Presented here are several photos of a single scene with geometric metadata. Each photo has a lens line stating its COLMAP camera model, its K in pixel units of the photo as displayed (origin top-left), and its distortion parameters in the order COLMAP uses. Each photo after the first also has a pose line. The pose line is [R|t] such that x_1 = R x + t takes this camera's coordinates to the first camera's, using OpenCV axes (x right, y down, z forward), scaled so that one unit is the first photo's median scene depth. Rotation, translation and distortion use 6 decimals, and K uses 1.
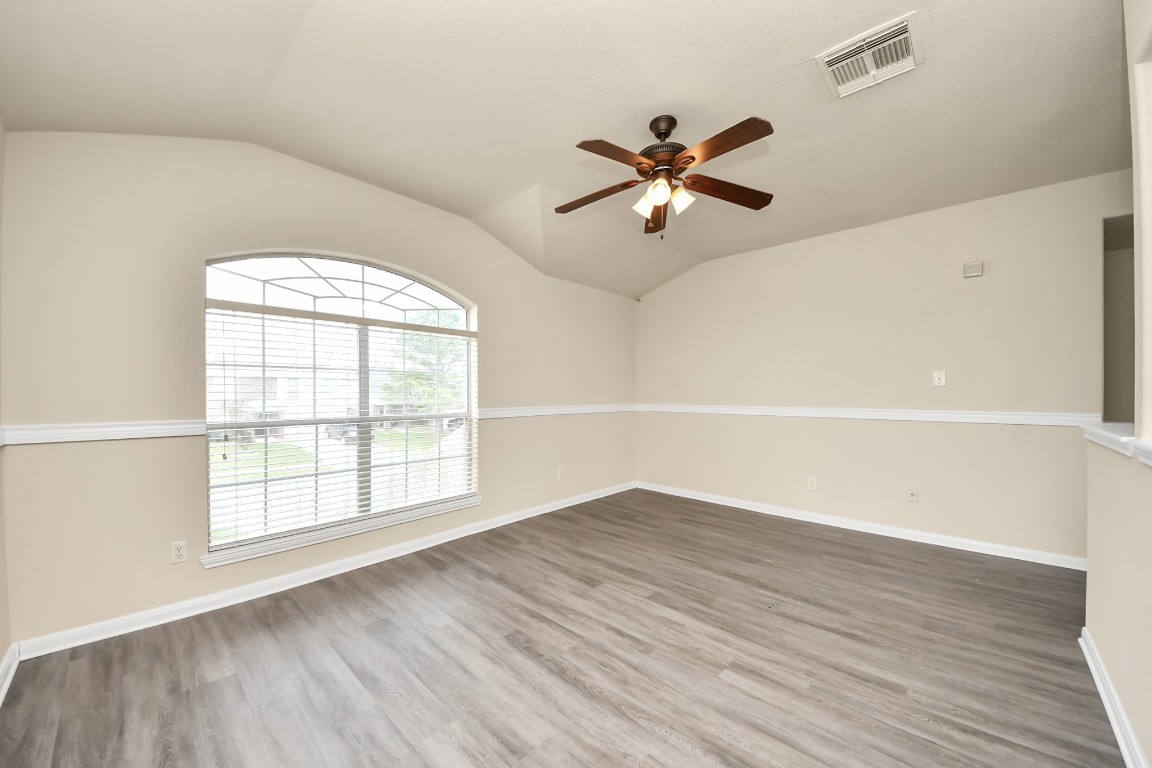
lens RADIAL K [[426.0, 0, 565.5], [0, 426.0, 390.2], [0, 0, 1]] dist [0.020425, -0.008190]
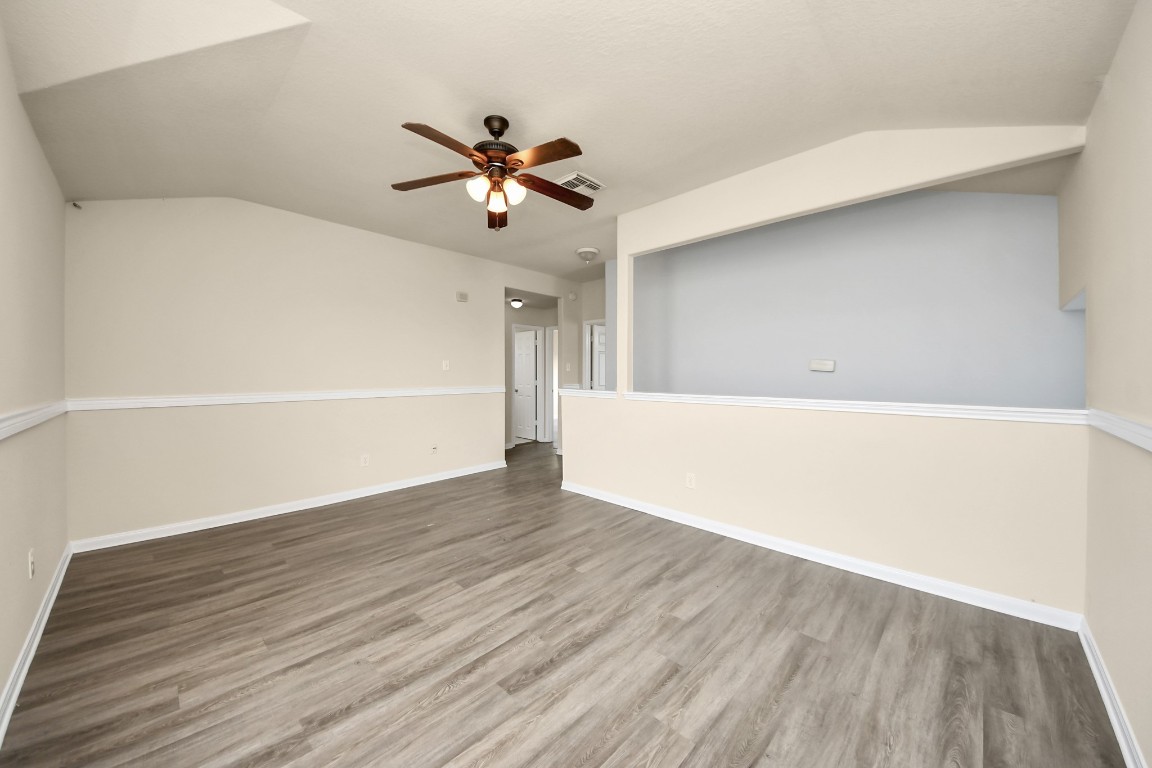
lens RADIAL K [[426.0, 0, 579.6], [0, 426.0, 373.0], [0, 0, 1]] dist [0.020425, -0.008190]
pose [[-0.016115, -0.003039, 0.999866, -0.675116], [0.004520, 0.999985, 0.003112, 0.000126], [-0.999860, 0.004569, -0.016101, 0.658037]]
